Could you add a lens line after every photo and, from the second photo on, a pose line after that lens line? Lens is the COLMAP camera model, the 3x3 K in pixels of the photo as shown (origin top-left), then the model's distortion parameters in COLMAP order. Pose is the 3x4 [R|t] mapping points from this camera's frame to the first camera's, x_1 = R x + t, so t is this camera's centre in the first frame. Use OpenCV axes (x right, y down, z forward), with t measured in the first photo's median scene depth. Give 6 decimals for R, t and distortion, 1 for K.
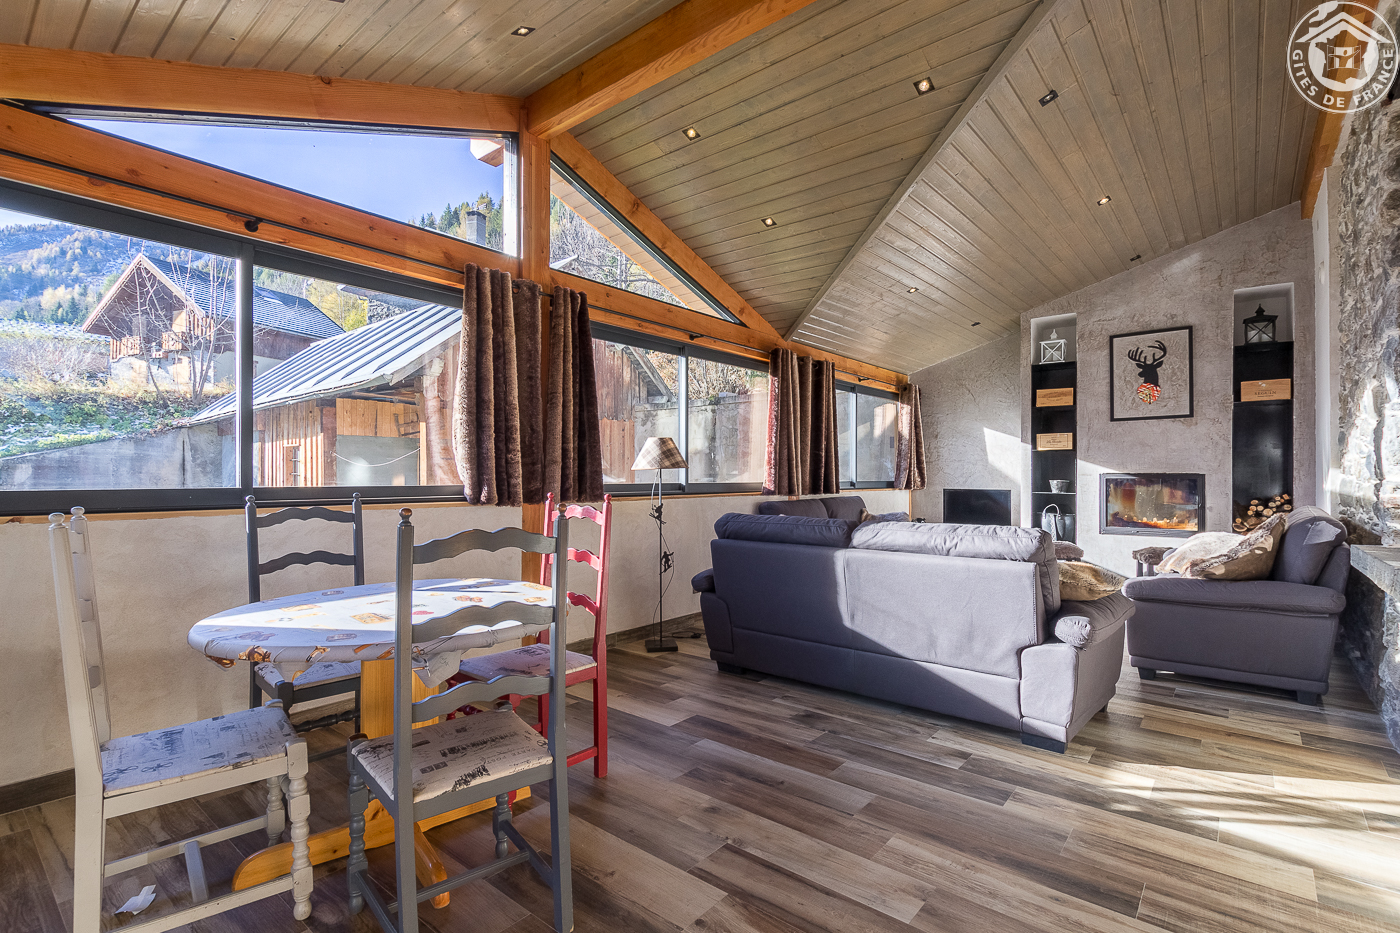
lens RADIAL K [[658.2, 0, 700.0], [0, 658.2, 466.5], [0, 0, 1]] dist [0.019132, -0.006447]
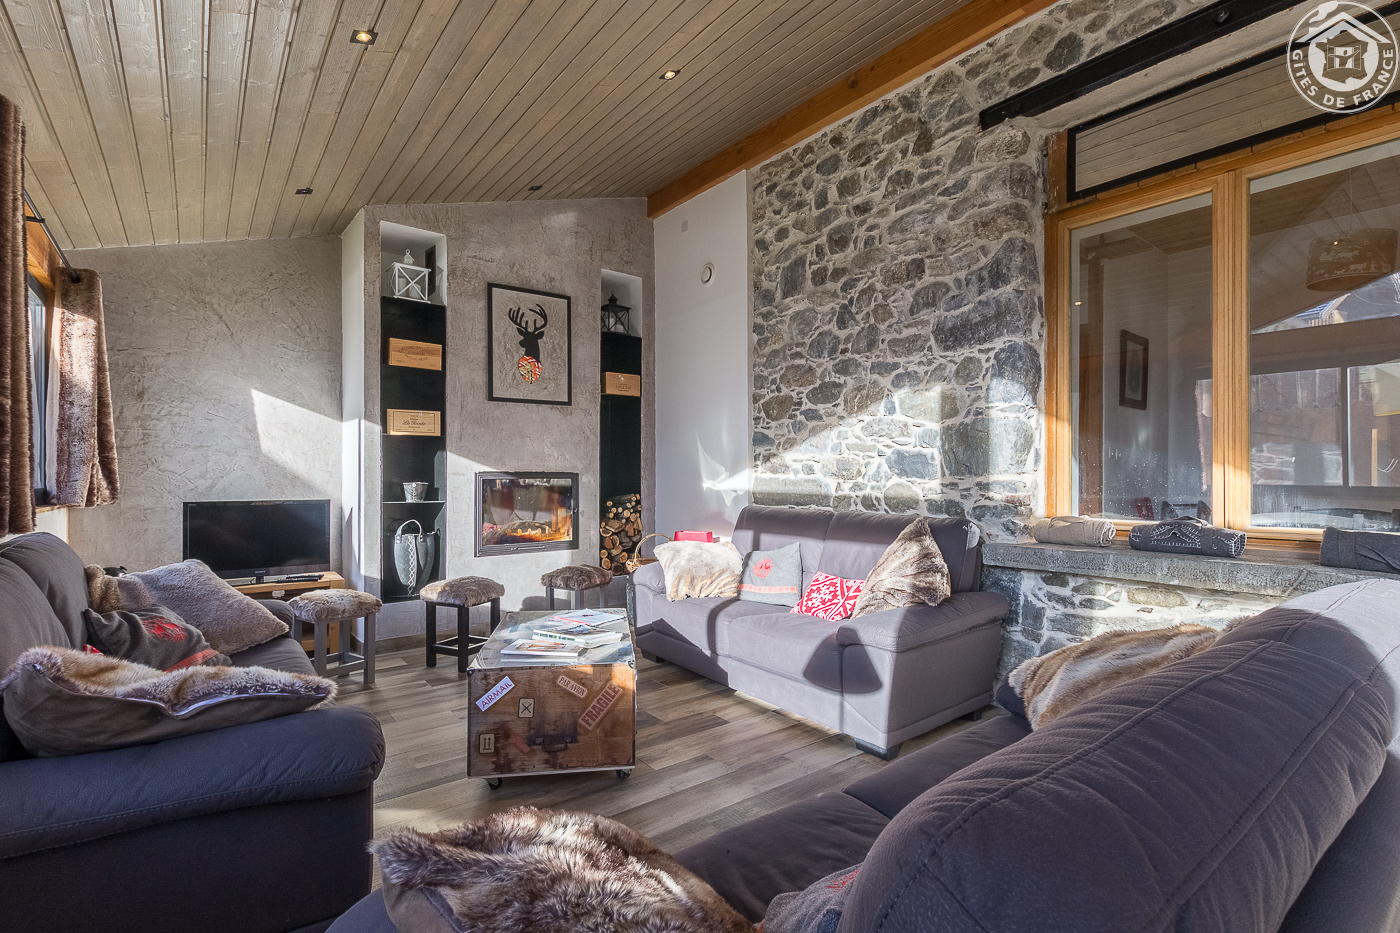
lens RADIAL K [[658.2, 0, 700.0], [0, 658.2, 466.5], [0, 0, 1]] dist [0.019132, -0.006447]
pose [[0.225872, 0.009816, 0.974108, -0.031069], [-0.012454, 0.999897, -0.007188, 0.006541], [-0.974077, -0.010508, 0.225971, 0.607644]]
